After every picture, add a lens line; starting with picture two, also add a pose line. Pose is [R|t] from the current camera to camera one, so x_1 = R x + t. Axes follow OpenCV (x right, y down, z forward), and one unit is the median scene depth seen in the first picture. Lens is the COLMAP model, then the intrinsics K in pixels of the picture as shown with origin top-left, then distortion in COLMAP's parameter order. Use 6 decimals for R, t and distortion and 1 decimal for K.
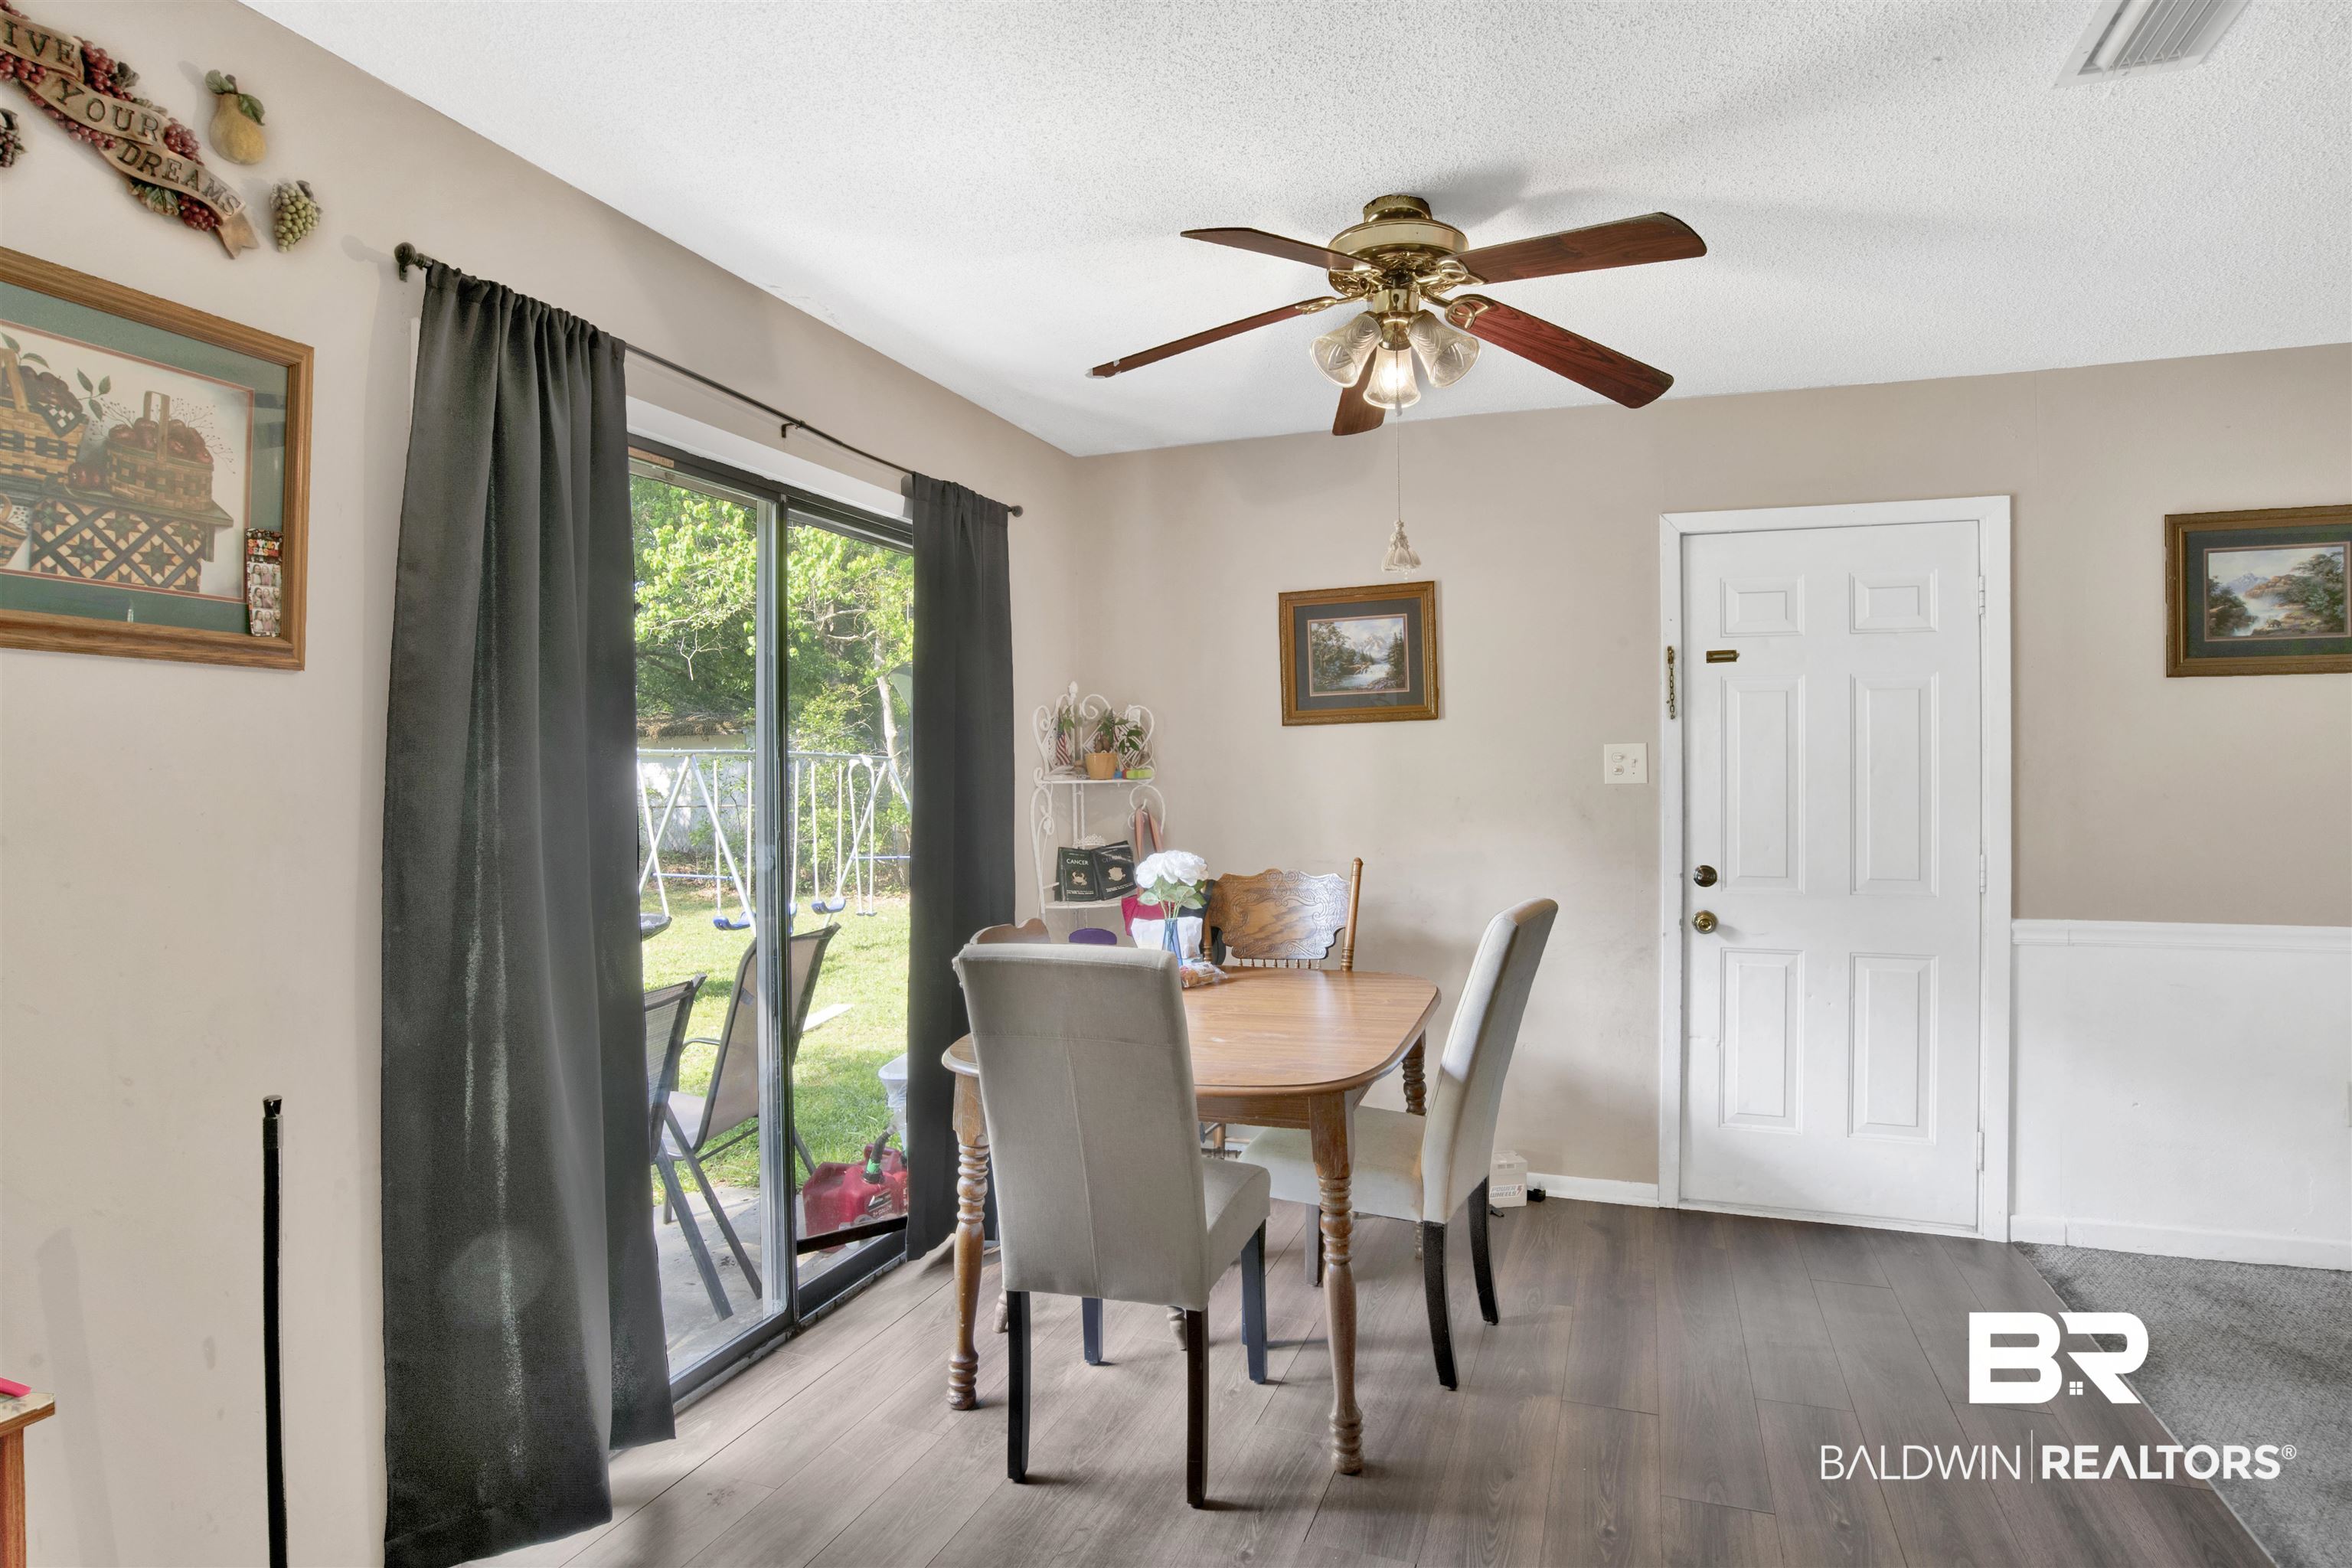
lens RADIAL K [[1237.8, 0, 1200.1], [0, 1237.8, 769.1], [0, 0, 1]] dist [-0.070188, 0.023242]
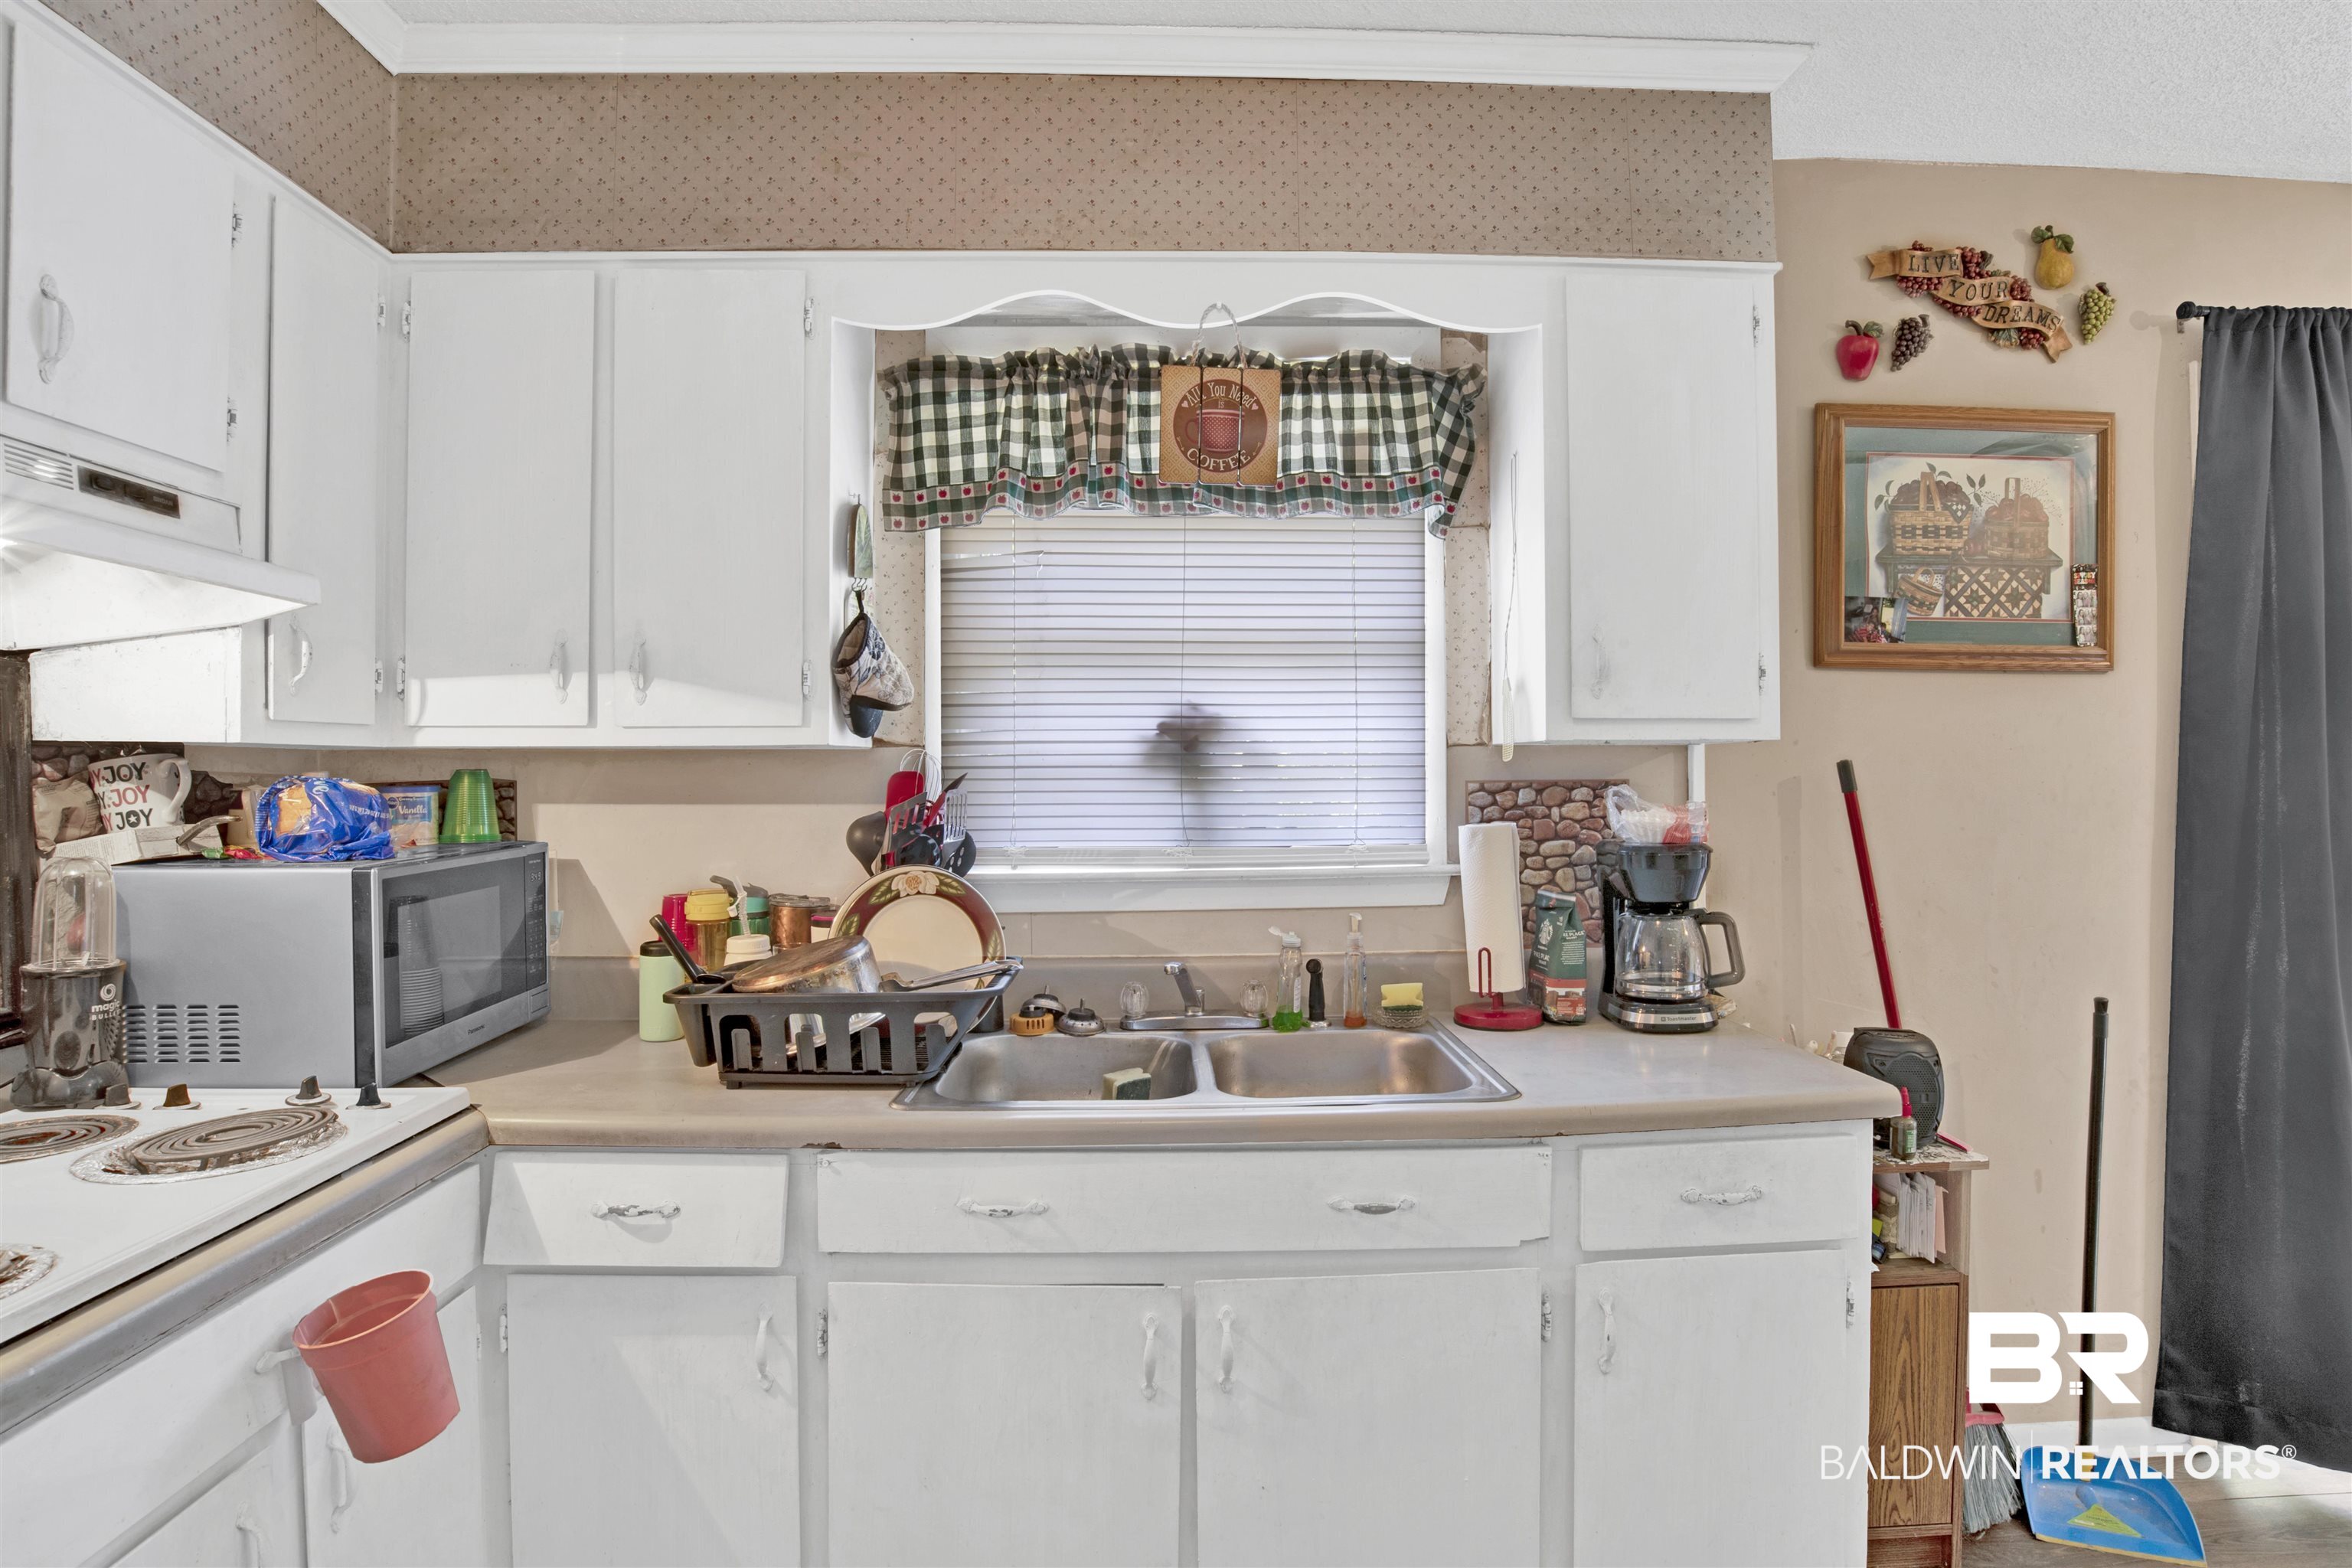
lens RADIAL K [[1227.9, 0, 1193.9], [0, 1227.9, 769.7], [0, 0, 1]] dist [-0.075004, 0.027273]
pose [[0.377783, 0.008170, -0.925858, 0.044729], [0.007053, 0.999907, 0.011702, 0.000979], [0.925867, -0.010951, 0.377690, -0.385410]]
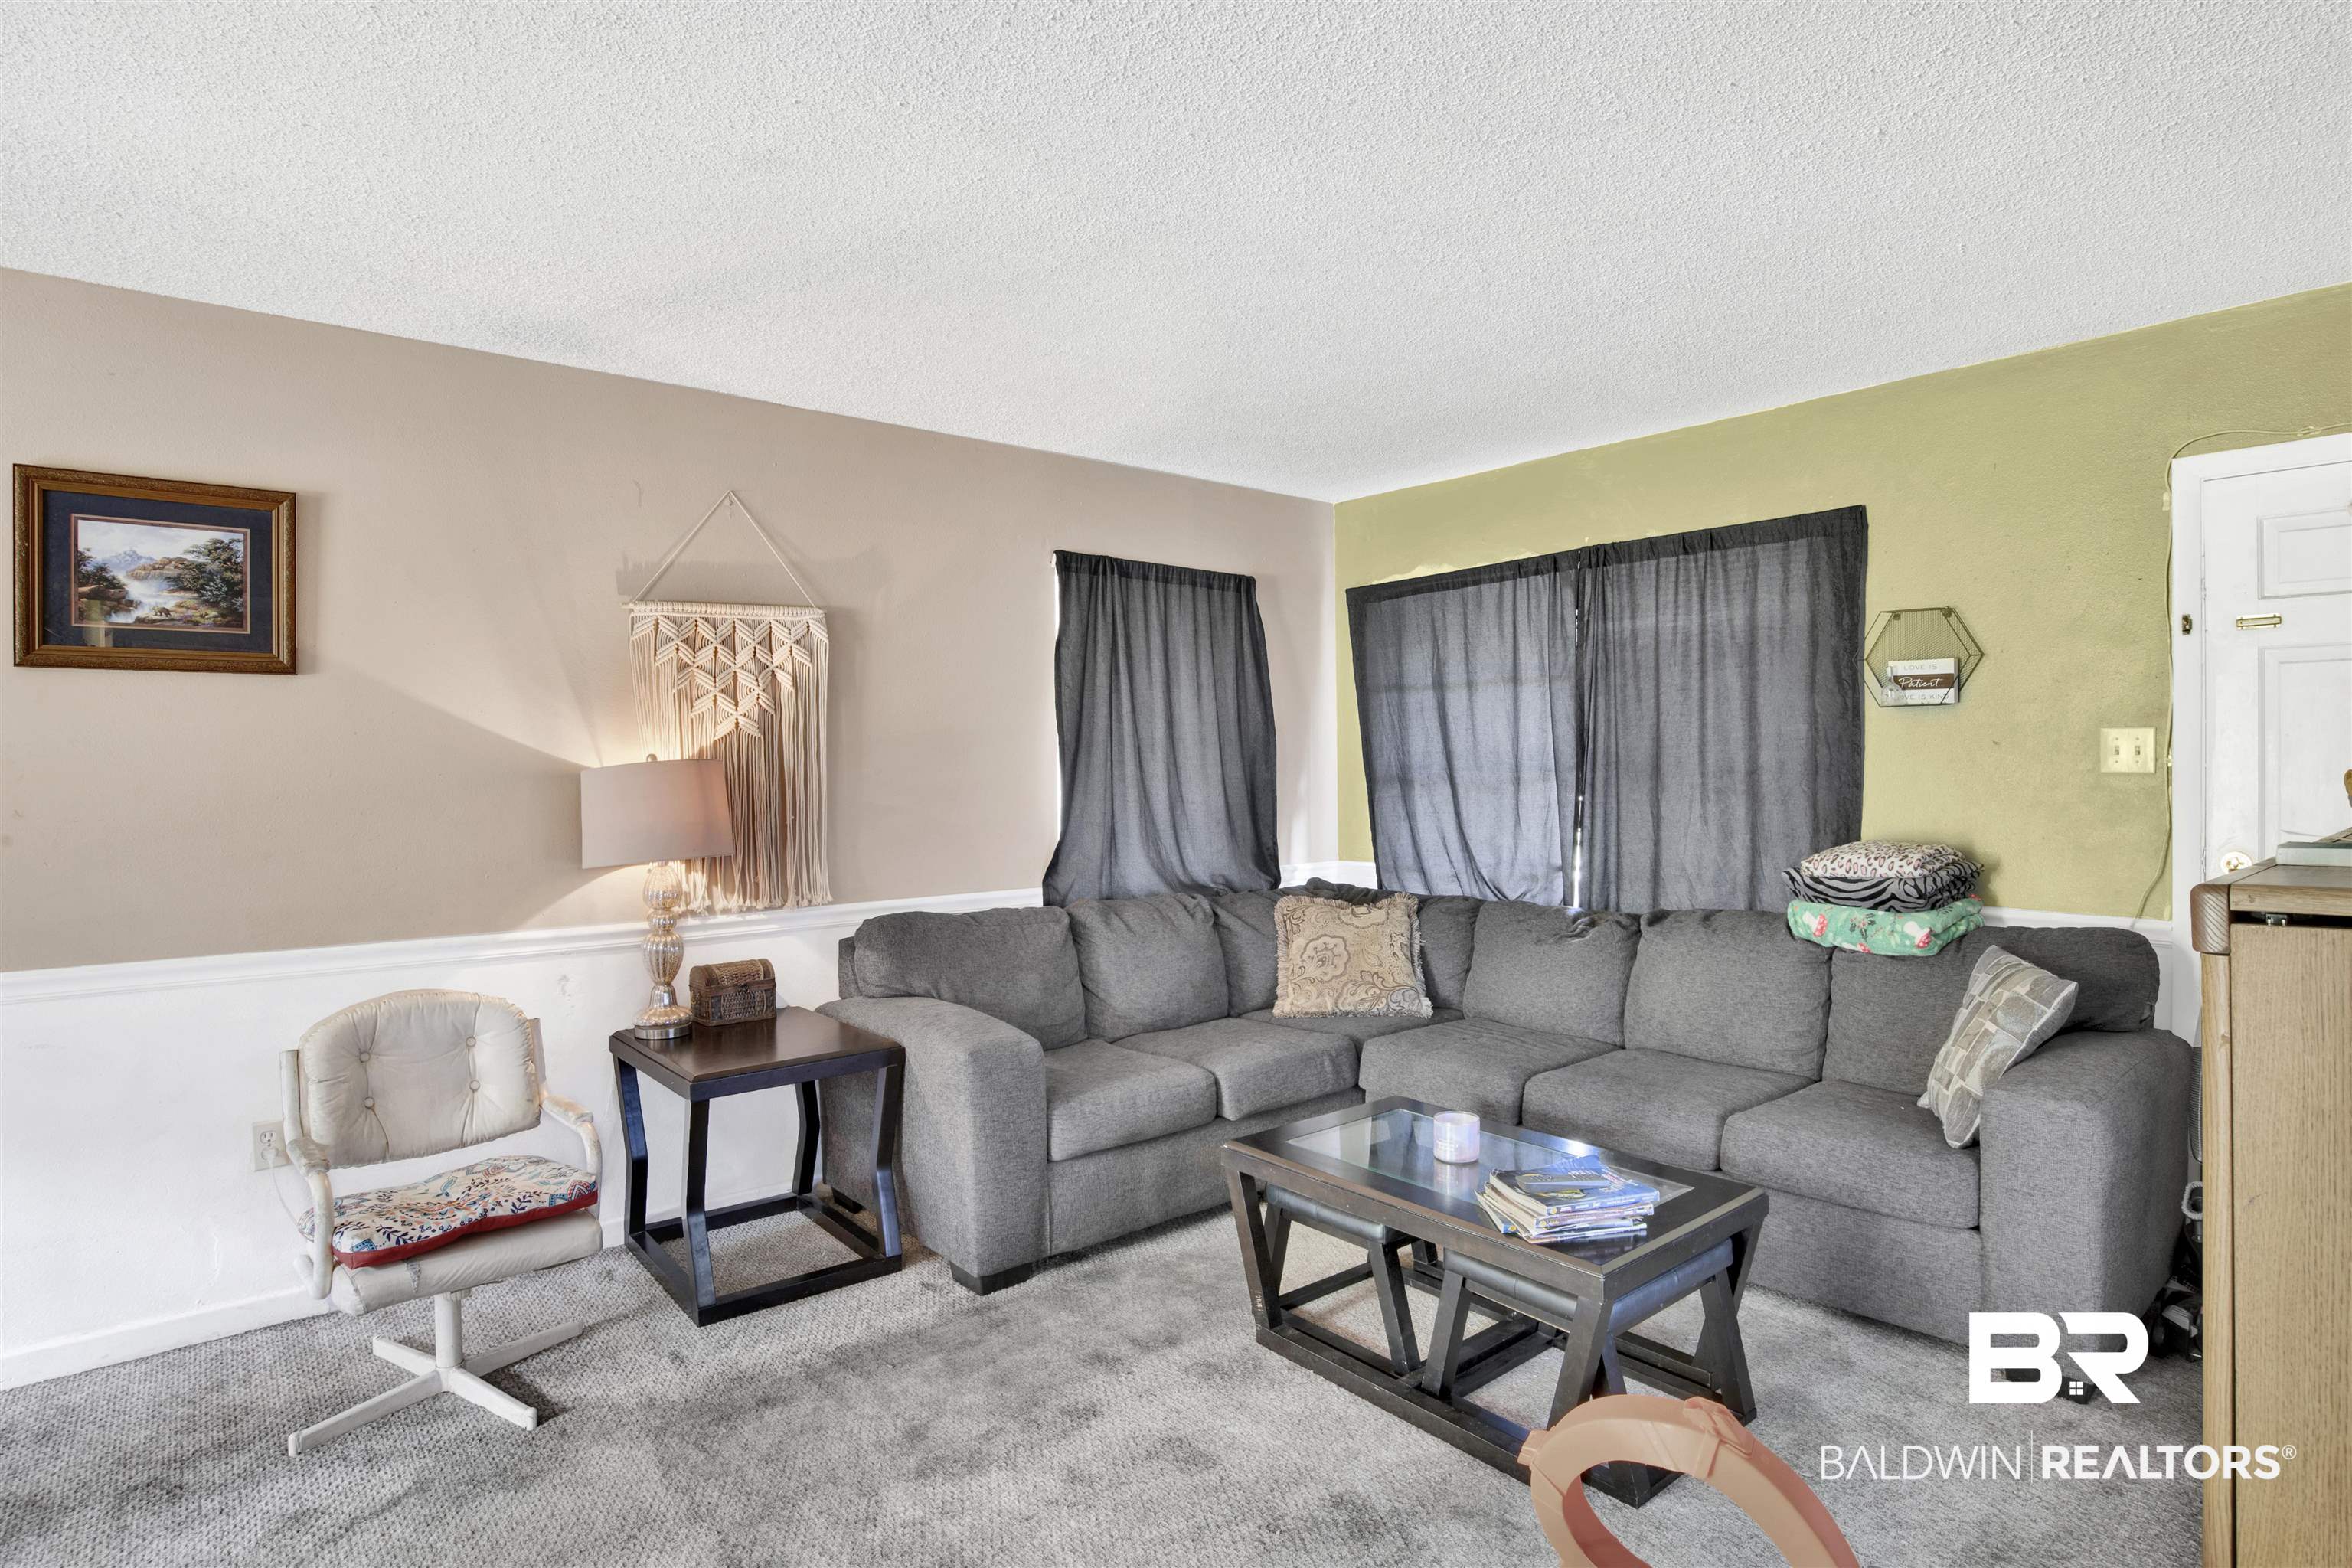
lens RADIAL K [[1227.9, 0, 1193.9], [0, 1227.9, 769.7], [0, 0, 1]] dist [-0.075004, 0.027273]
pose [[0.502188, -0.002803, 0.864754, 0.998406], [-0.001471, 0.999991, 0.004096, -0.022419], [-0.864757, -0.003329, 0.502179, -0.153733]]
